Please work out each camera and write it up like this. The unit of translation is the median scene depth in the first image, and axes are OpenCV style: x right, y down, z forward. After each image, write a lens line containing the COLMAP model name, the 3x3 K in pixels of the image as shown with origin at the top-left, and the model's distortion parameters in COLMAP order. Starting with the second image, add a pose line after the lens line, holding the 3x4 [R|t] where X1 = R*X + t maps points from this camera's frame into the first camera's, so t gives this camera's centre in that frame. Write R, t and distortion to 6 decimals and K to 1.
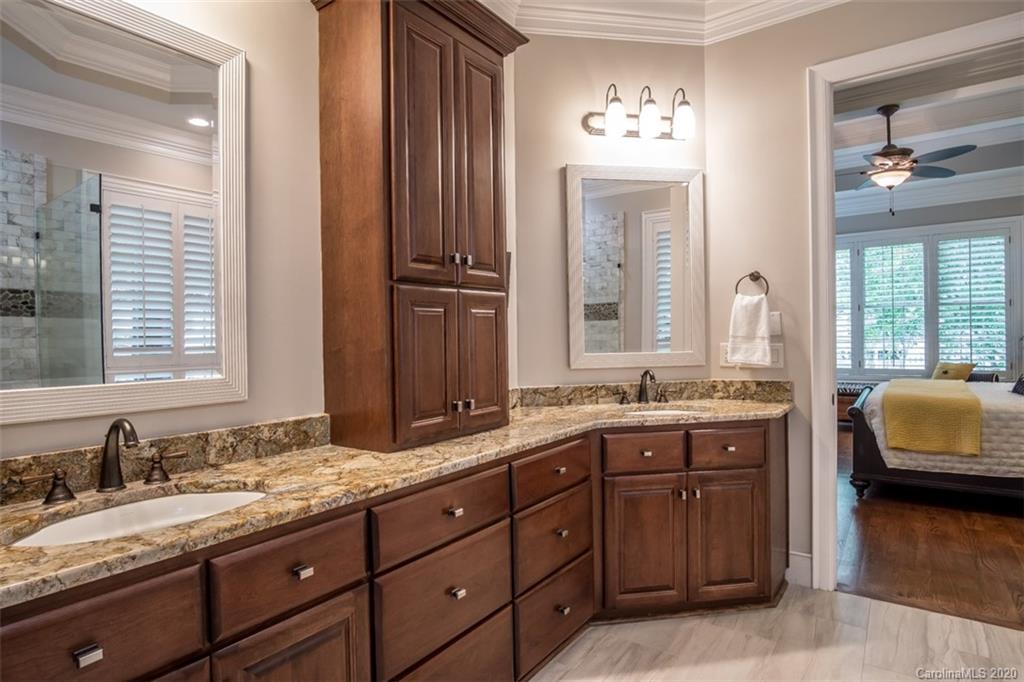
lens RADIAL K [[551.9, 0, 516.5], [0, 551.9, 342.4], [0, 0, 1]] dist [-0.011995, -0.000407]
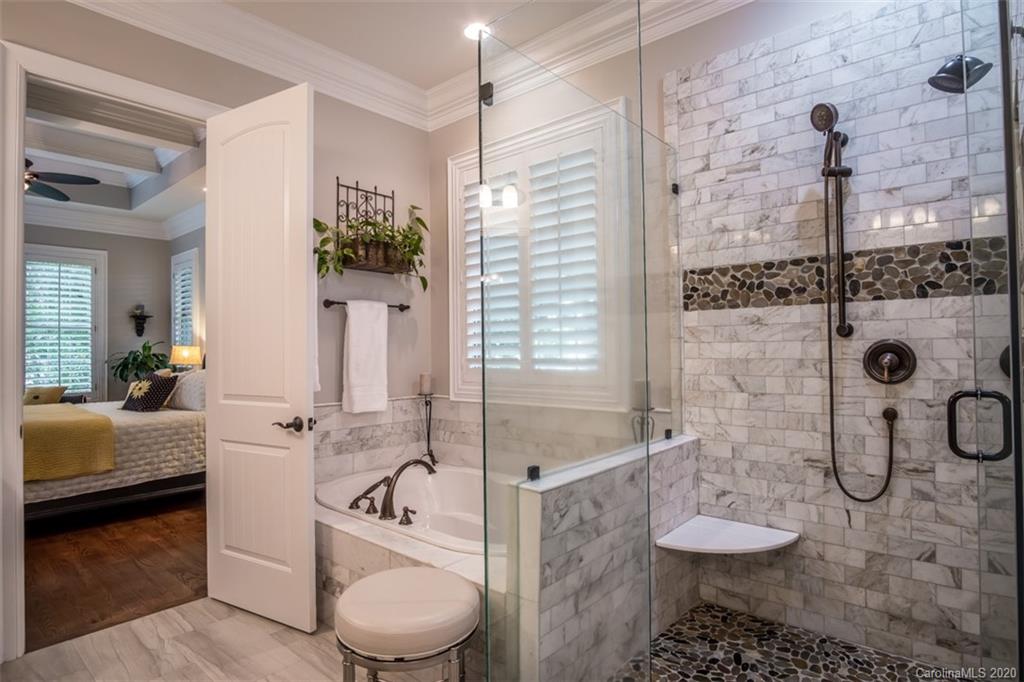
lens RADIAL K [[551.9, 0, 516.5], [0, 551.9, 342.4], [0, 0, 1]] dist [-0.011995, -0.000407]
pose [[0.086000, 0.028357, 0.995892, -0.167139], [0.016182, 0.999423, -0.029855, 0.000718], [-0.996164, 0.018683, 0.085491, 0.112514]]
